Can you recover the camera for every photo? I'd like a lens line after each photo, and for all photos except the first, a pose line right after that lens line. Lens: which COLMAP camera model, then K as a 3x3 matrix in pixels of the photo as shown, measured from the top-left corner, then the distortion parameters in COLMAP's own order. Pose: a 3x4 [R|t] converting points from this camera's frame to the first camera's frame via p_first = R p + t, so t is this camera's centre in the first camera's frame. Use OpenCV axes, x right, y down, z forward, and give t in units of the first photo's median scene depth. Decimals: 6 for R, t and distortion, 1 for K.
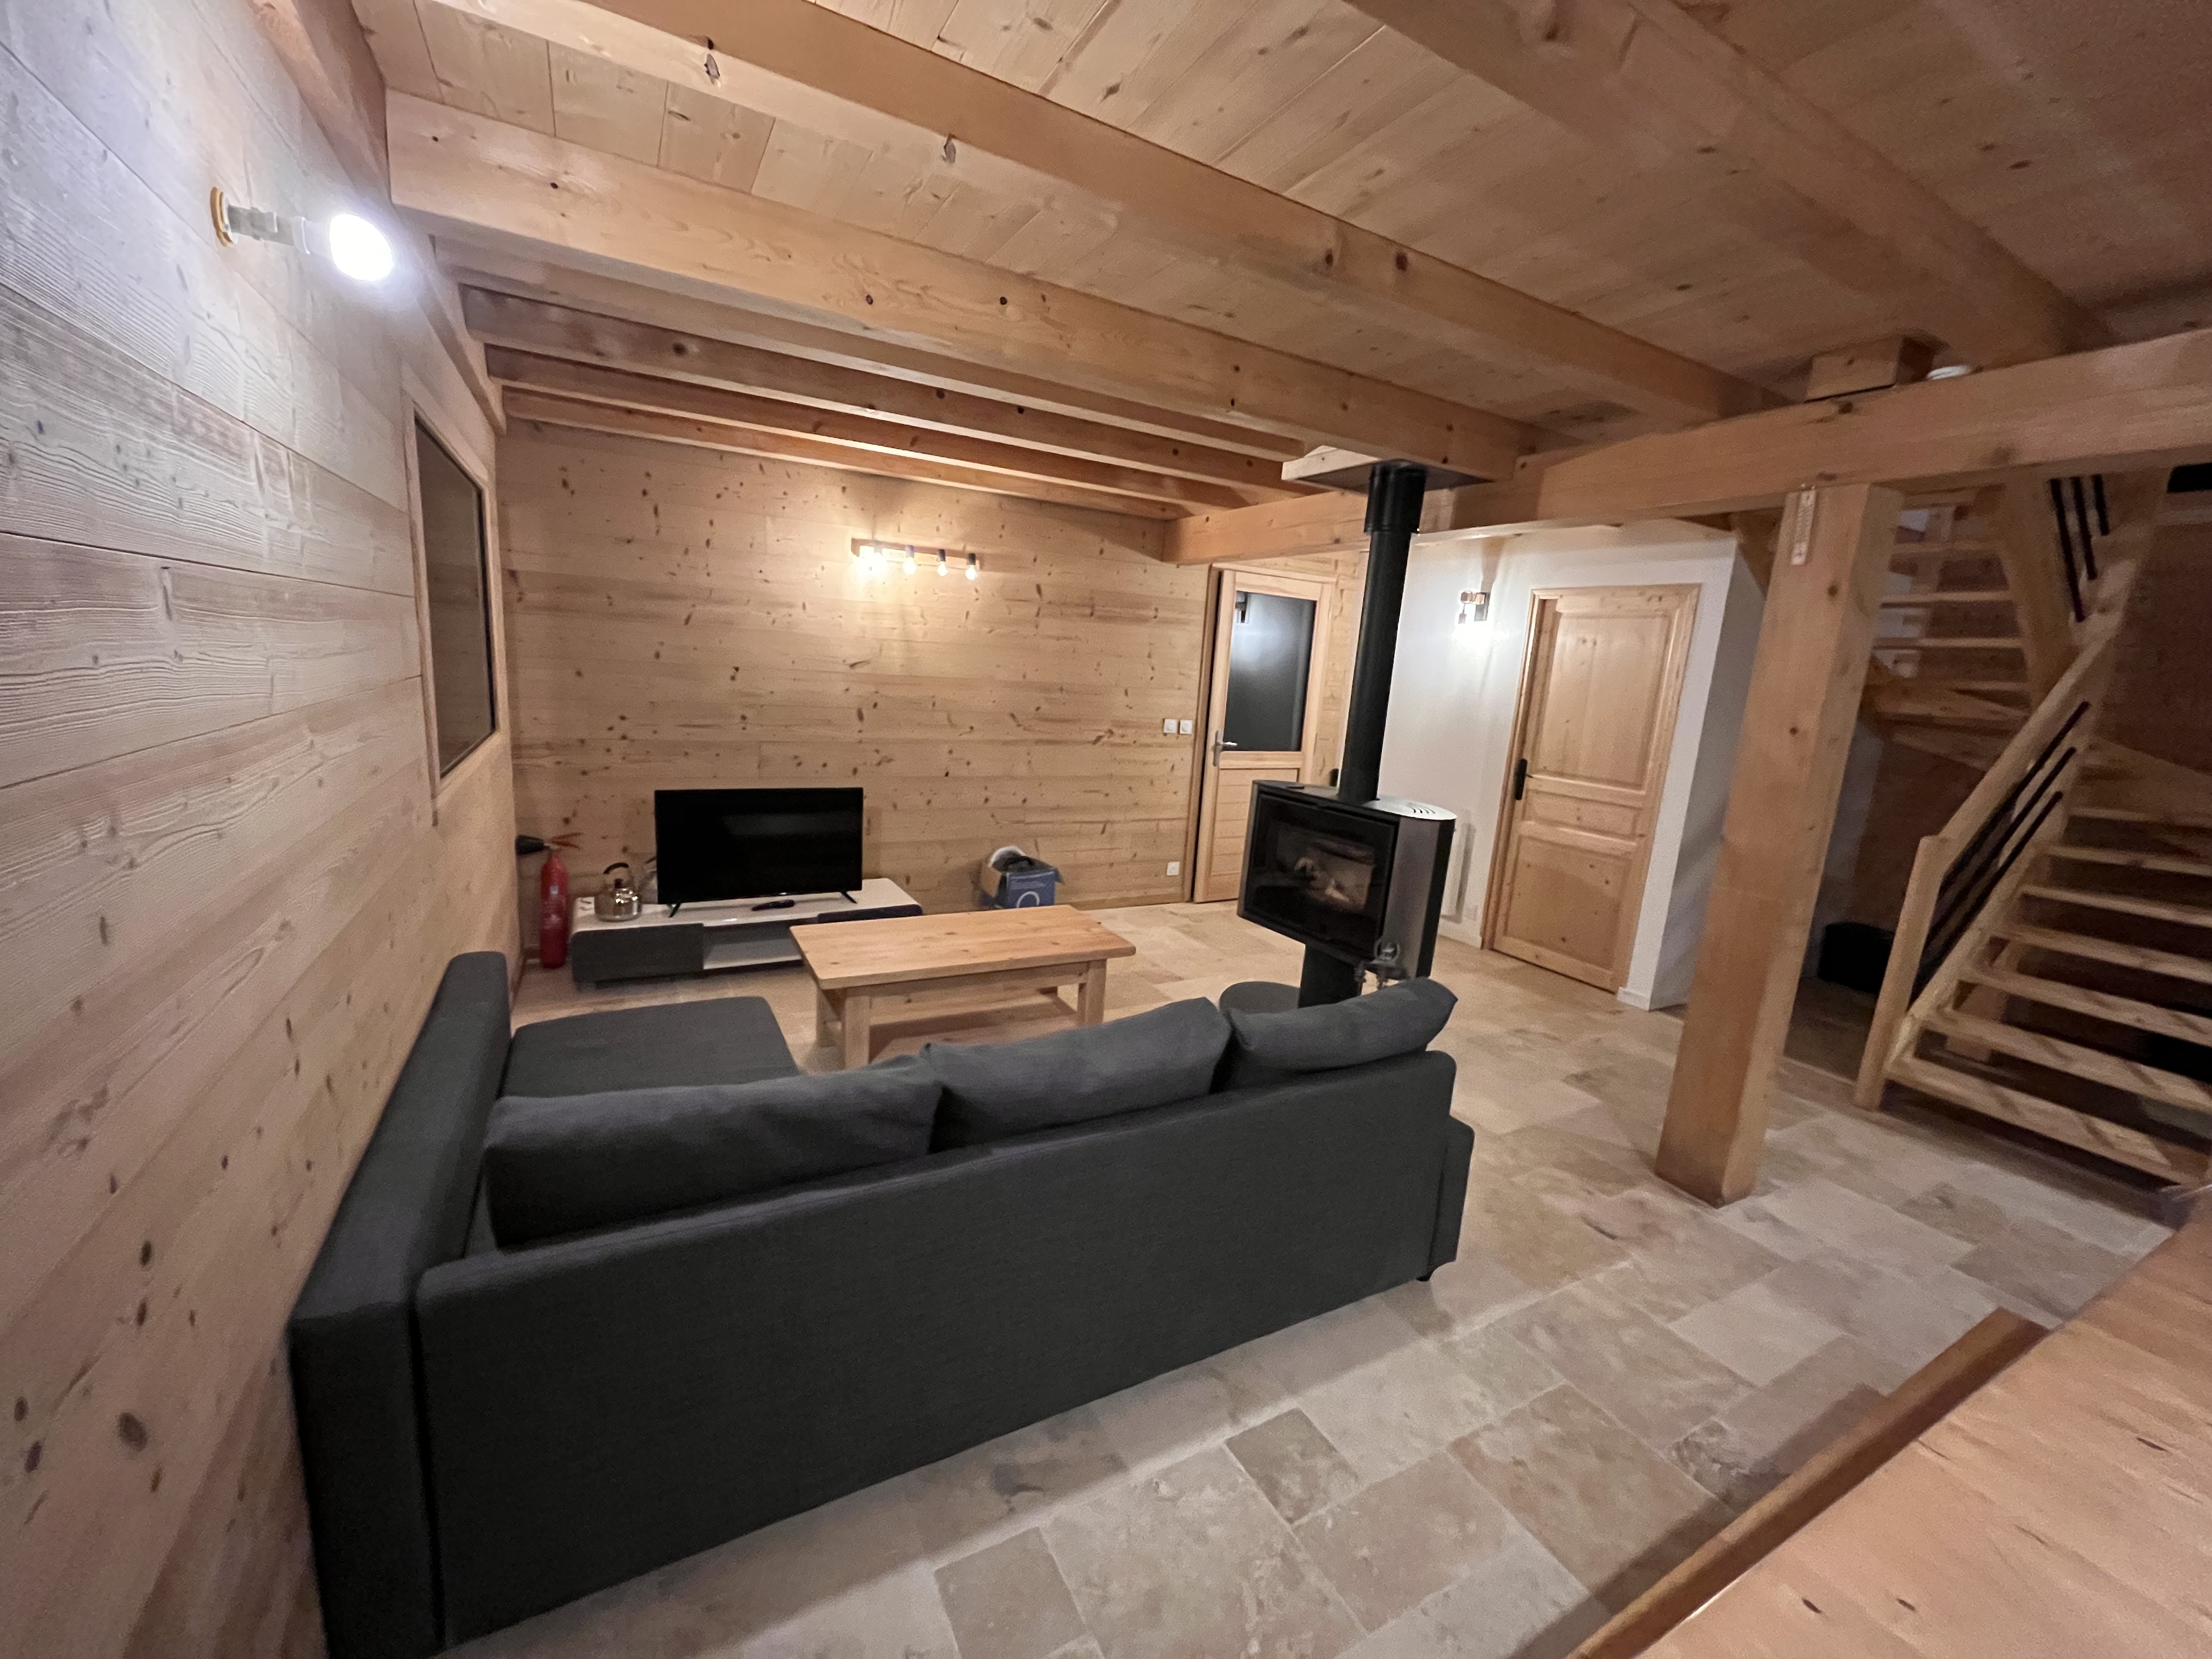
lens RADIAL K [[896.5, 0, 1099.6], [0, 896.5, 830.7], [0, 0, 1]] dist [-0.002513, 0.000222]
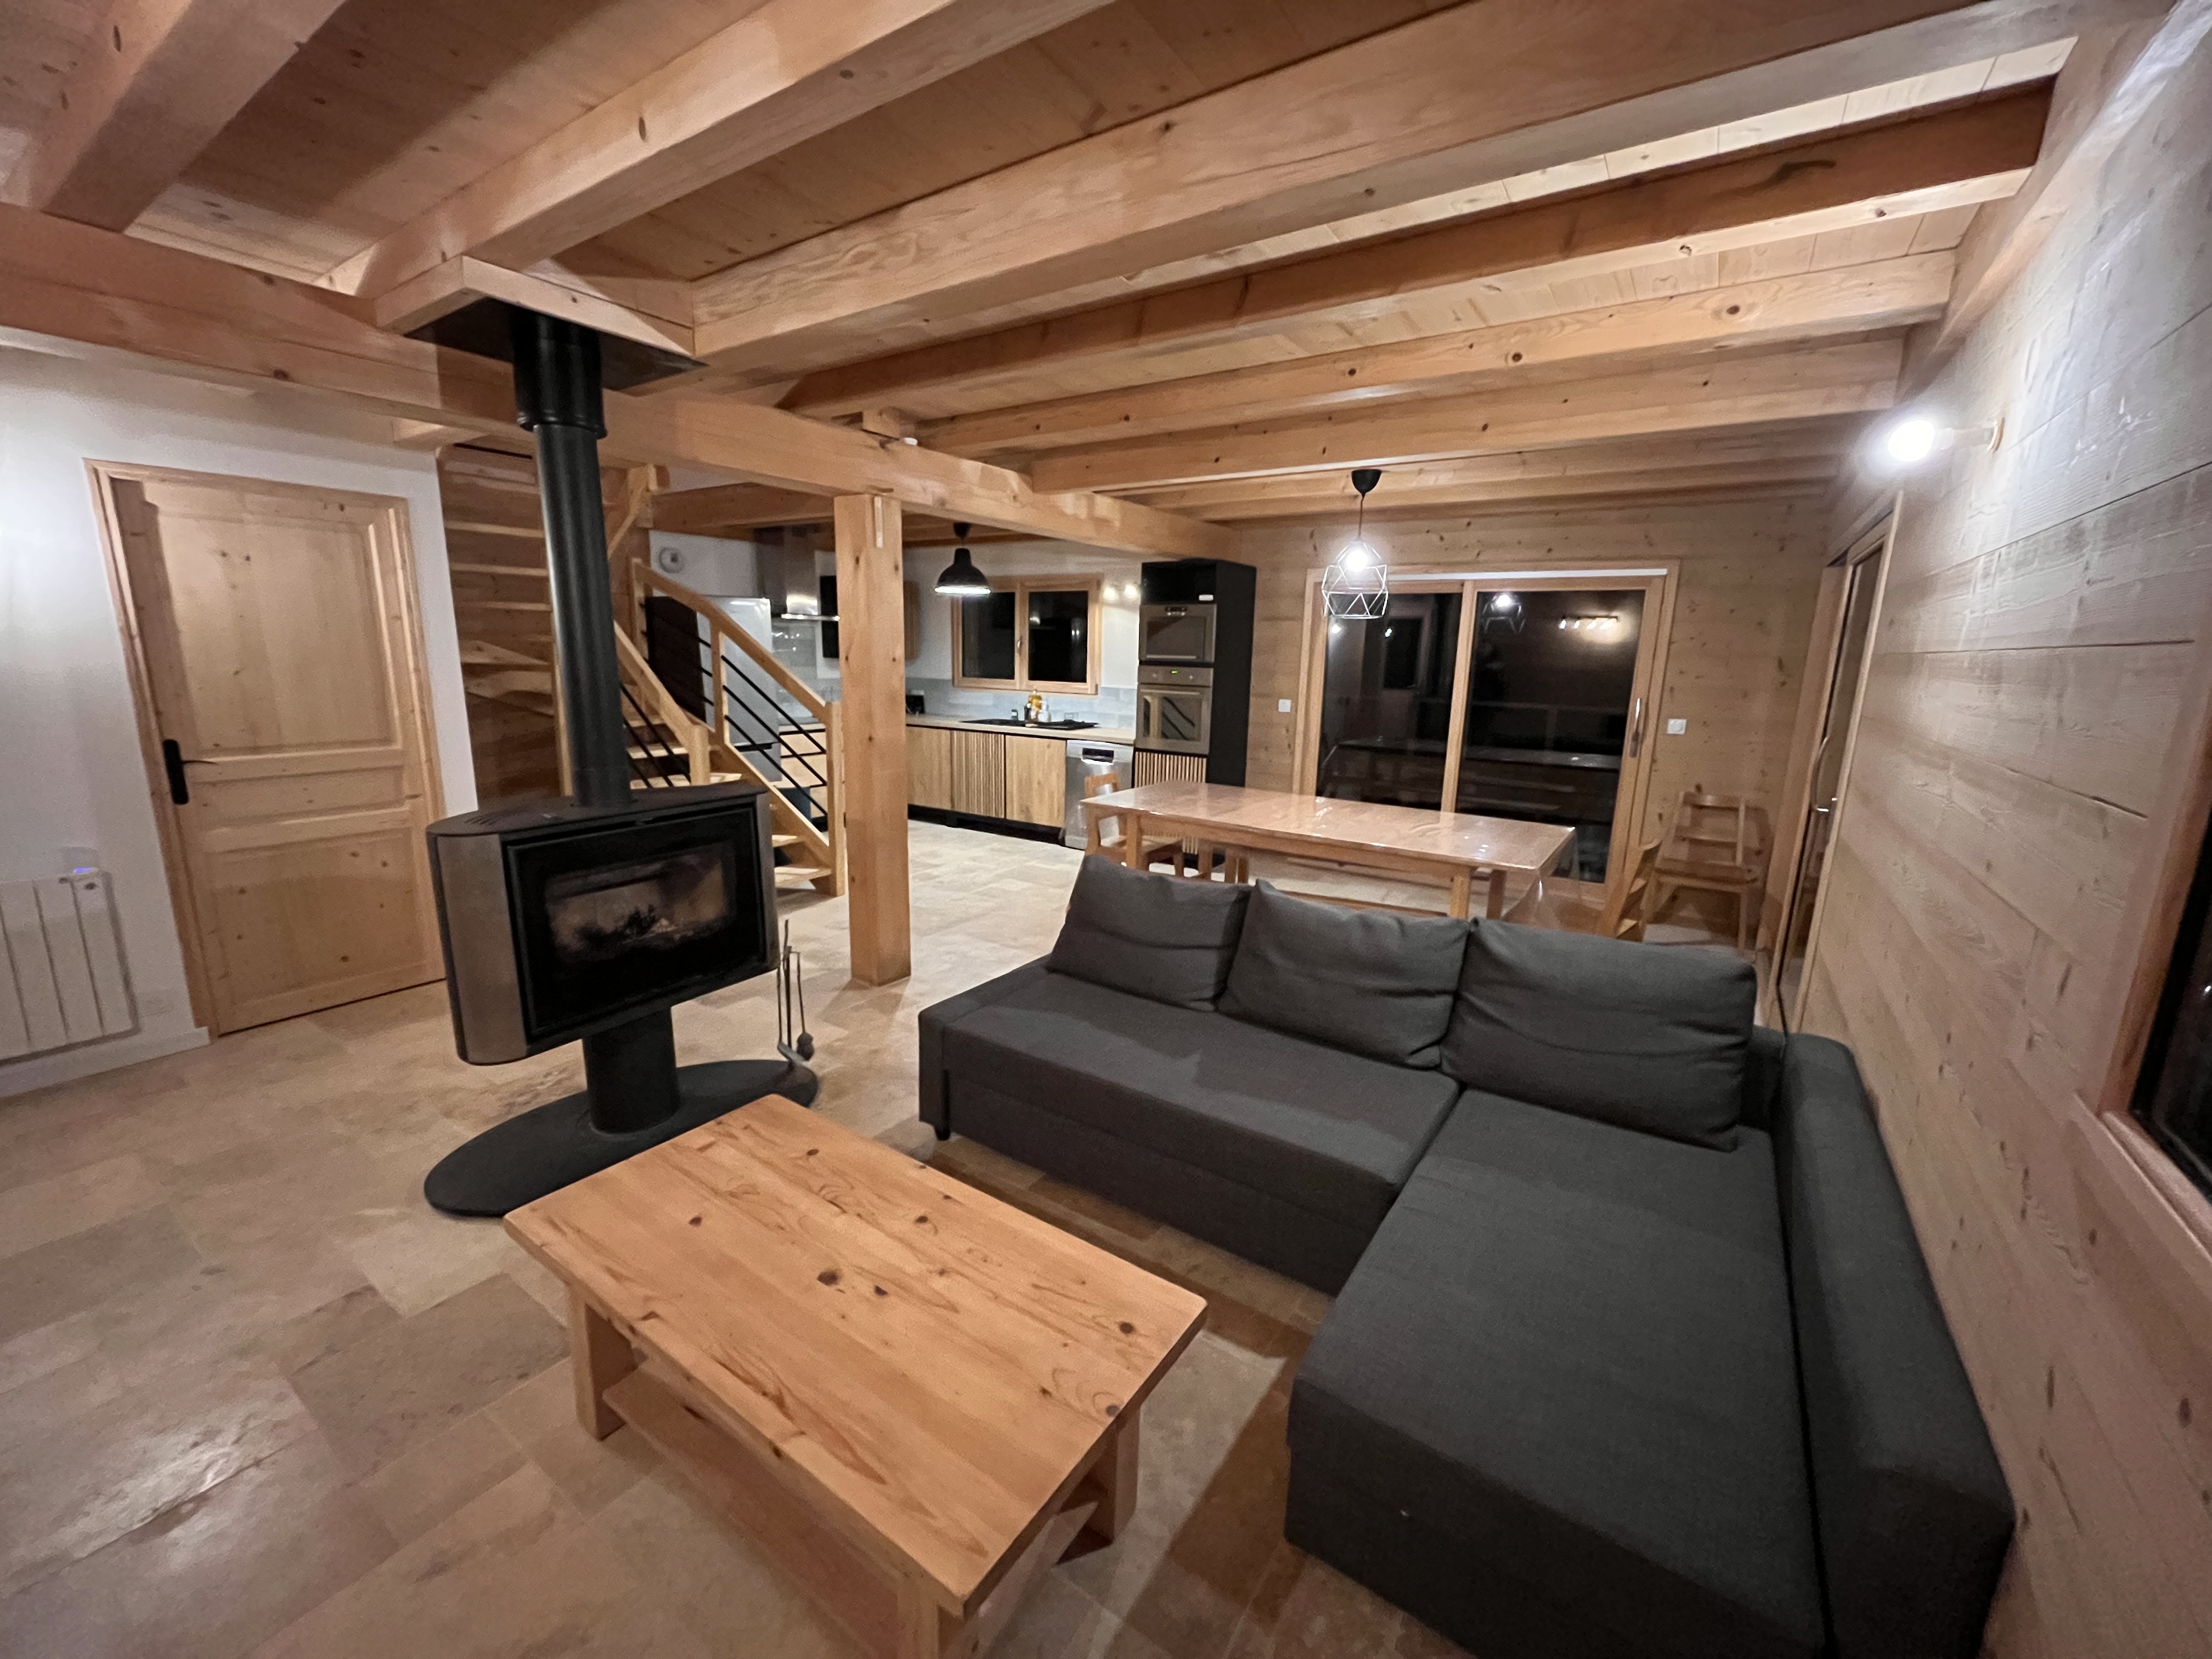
lens RADIAL K [[896.5, 0, 1101.4], [0, 896.5, 828.9], [0, 0, 1]] dist [-0.002513, 0.000222]
pose [[-0.451102, -0.258540, 0.854204, -0.407535], [0.113075, 0.932850, 0.342059, -0.174436], [-0.885280, 0.250892, -0.391576, 0.728897]]
